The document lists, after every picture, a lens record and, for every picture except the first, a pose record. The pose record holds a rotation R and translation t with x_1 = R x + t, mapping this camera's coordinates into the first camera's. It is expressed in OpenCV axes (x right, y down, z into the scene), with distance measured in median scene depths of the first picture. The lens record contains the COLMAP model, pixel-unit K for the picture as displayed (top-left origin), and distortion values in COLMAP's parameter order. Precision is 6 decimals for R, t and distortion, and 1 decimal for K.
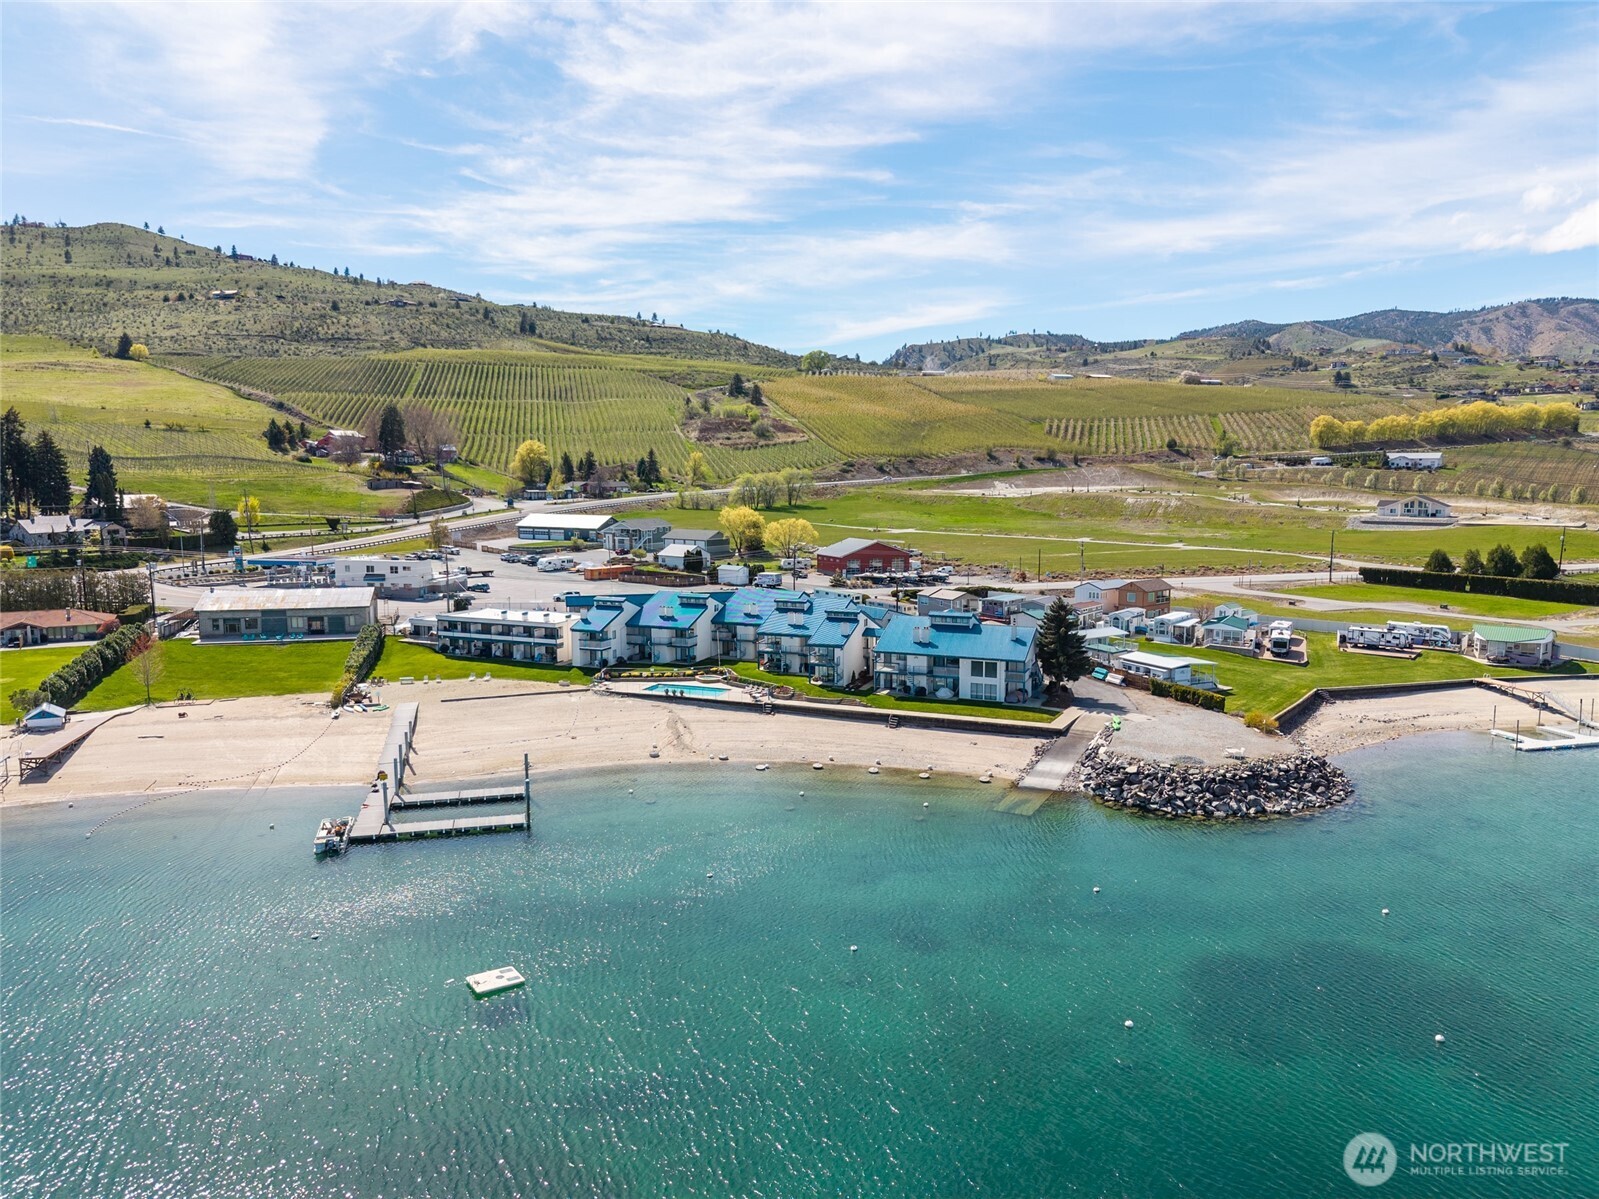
lens RADIAL K [[1074.8, 0, 798.3], [0, 1074.8, 606.7], [0, 0, 1]] dist [0.024600, -0.029492]
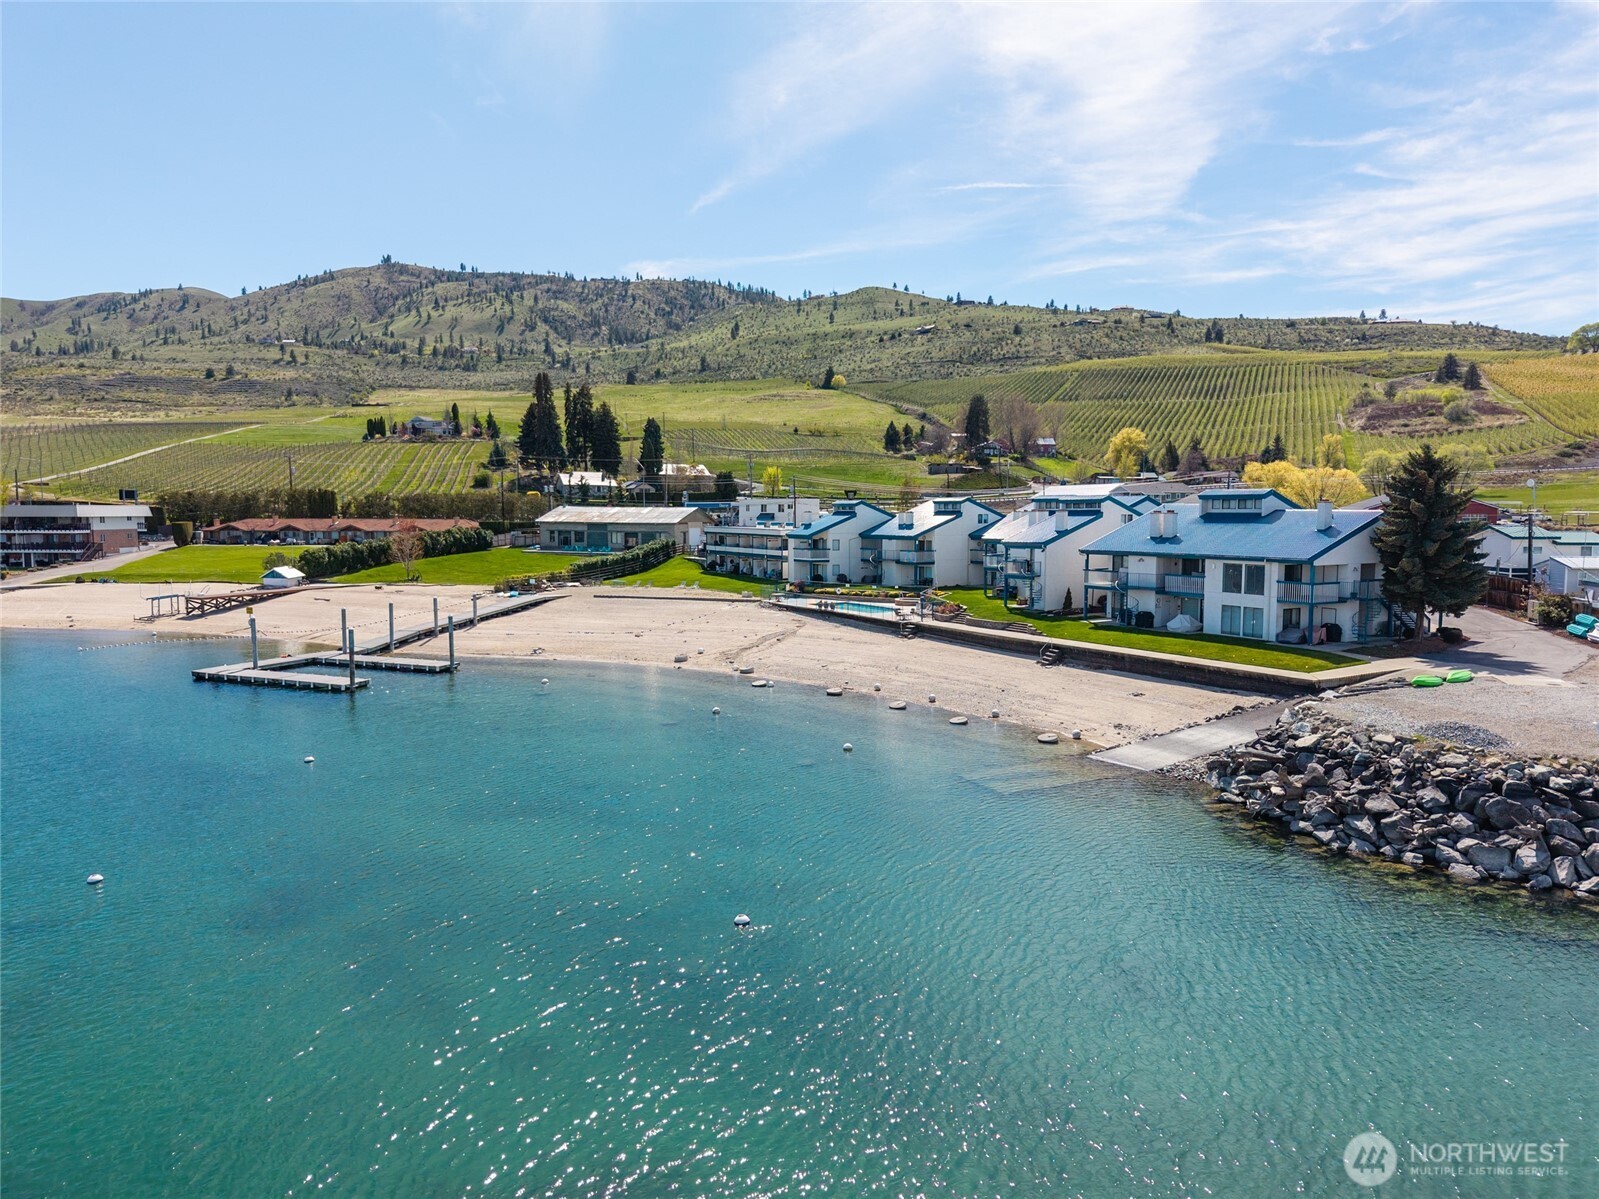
lens RADIAL K [[1074.8, 0, 790.4], [0, 1074.8, 607.3], [0, 0, 1]] dist [0.024600, -0.029492]
pose [[0.789293, 0.055925, -0.611465, 0.089016], [-0.078089, 0.996900, -0.009621, 0.026090], [0.609031, 0.055343, 0.791213, 0.118802]]
